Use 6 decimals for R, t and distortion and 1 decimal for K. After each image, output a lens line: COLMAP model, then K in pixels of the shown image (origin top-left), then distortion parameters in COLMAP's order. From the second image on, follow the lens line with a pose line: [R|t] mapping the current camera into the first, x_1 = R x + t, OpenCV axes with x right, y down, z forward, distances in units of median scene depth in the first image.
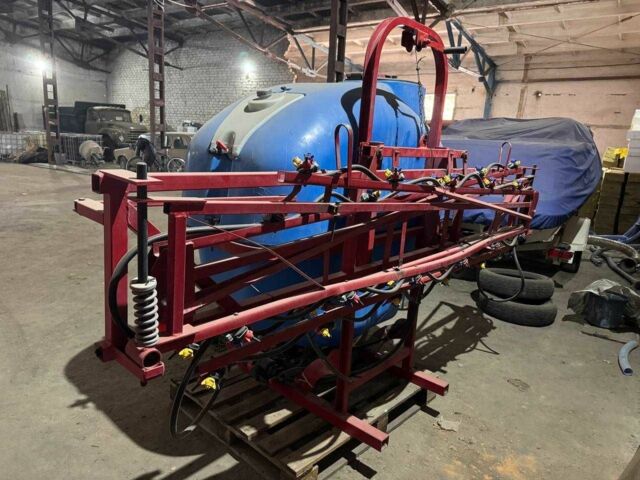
lens RADIAL K [[463.5, 0, 319.9], [0, 463.5, 239.2], [0, 0, 1]] dist [-0.002937, -0.000594]
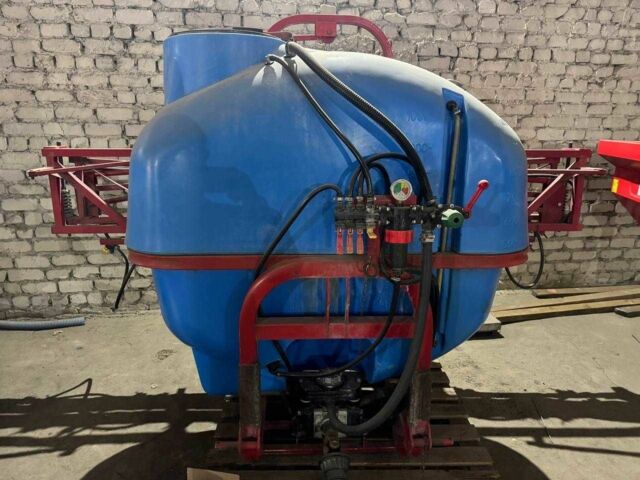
lens RADIAL K [[463.5, 0, 319.4], [0, 463.5, 238.0], [0, 0, 1]] dist [-0.002937, -0.000594]
pose [[-0.679984, -0.248929, 0.689678, -0.452648], [0.110768, 0.894937, 0.432225, -0.327139], [-0.724811, 0.370301, -0.580970, 1.268335]]
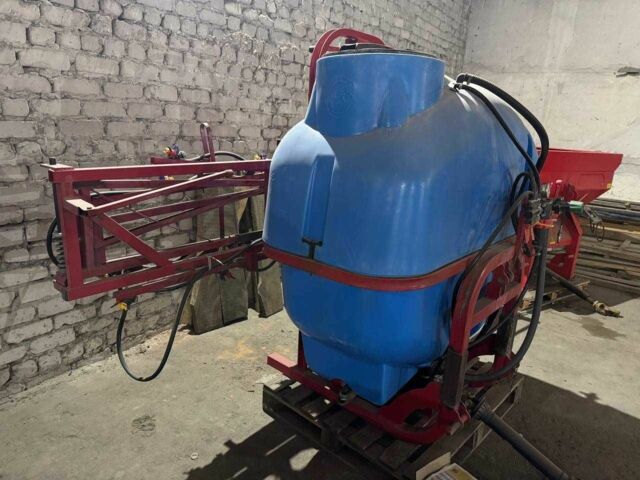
lens RADIAL K [[463.5, 0, 319.6], [0, 463.5, 242.0], [0, 0, 1]] dist [-0.002937, -0.000594]
pose [[-0.993216, -0.113225, -0.026479, 0.189043], [-0.112447, 0.877258, 0.466662, -0.369920], [-0.029609, 0.466474, -0.884039, 1.567866]]
